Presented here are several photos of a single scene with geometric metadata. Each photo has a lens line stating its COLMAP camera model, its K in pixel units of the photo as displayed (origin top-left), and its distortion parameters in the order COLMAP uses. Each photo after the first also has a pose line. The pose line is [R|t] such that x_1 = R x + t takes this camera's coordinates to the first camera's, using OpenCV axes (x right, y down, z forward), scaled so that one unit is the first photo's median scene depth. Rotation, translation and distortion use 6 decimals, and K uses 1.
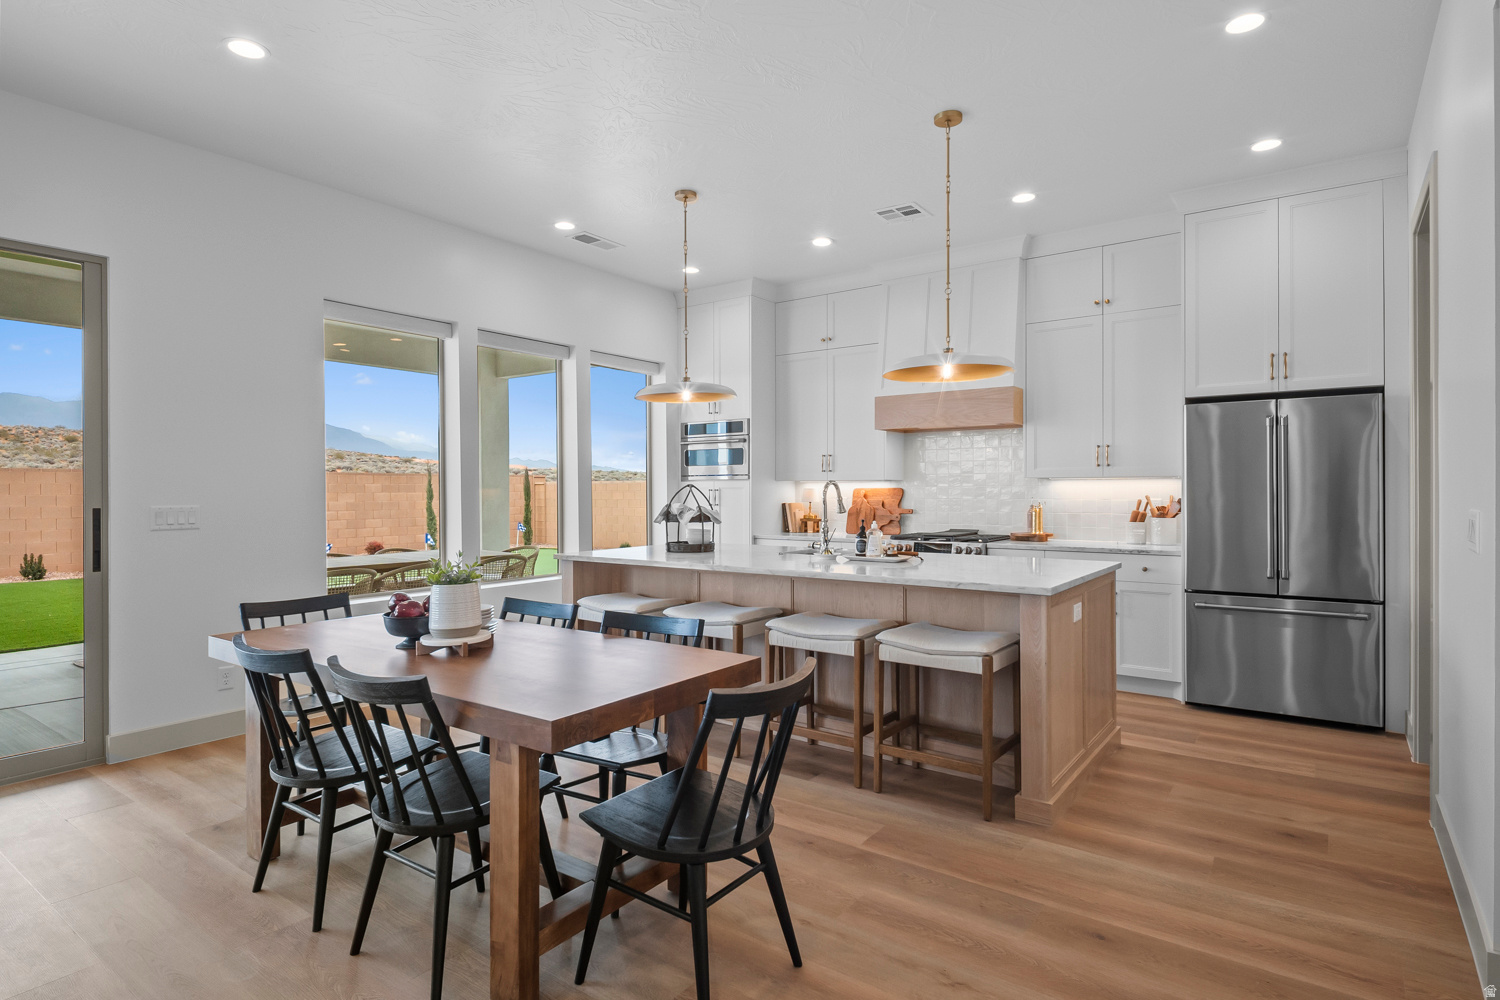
lens RADIAL K [[779.6, 0, 742.0], [0, 779.6, 494.4], [0, 0, 1]] dist [0.002801, 0.000399]
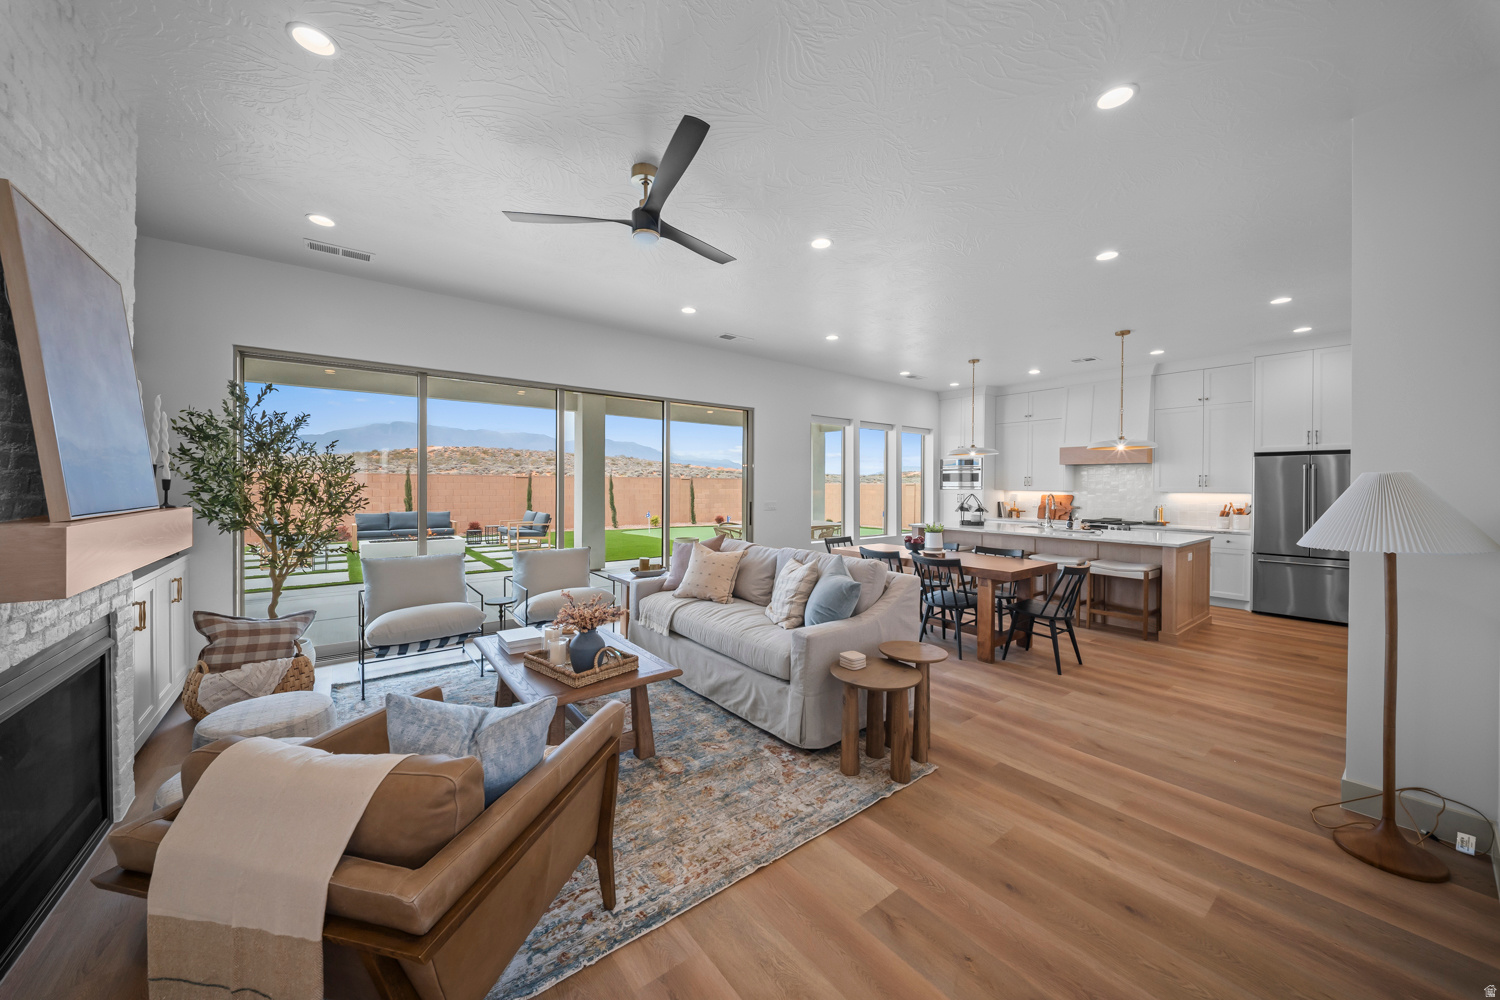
lens RADIAL K [[511.7, 0, 746.7], [0, 511.7, 490.6], [0, 0, 1]] dist [-0.000159, -0.006642]
pose [[0.958785, 0.011236, -0.283909, -0.264029], [-0.009883, 0.999932, 0.006196, -0.024903], [0.283959, -0.003135, 0.958831, -0.533943]]
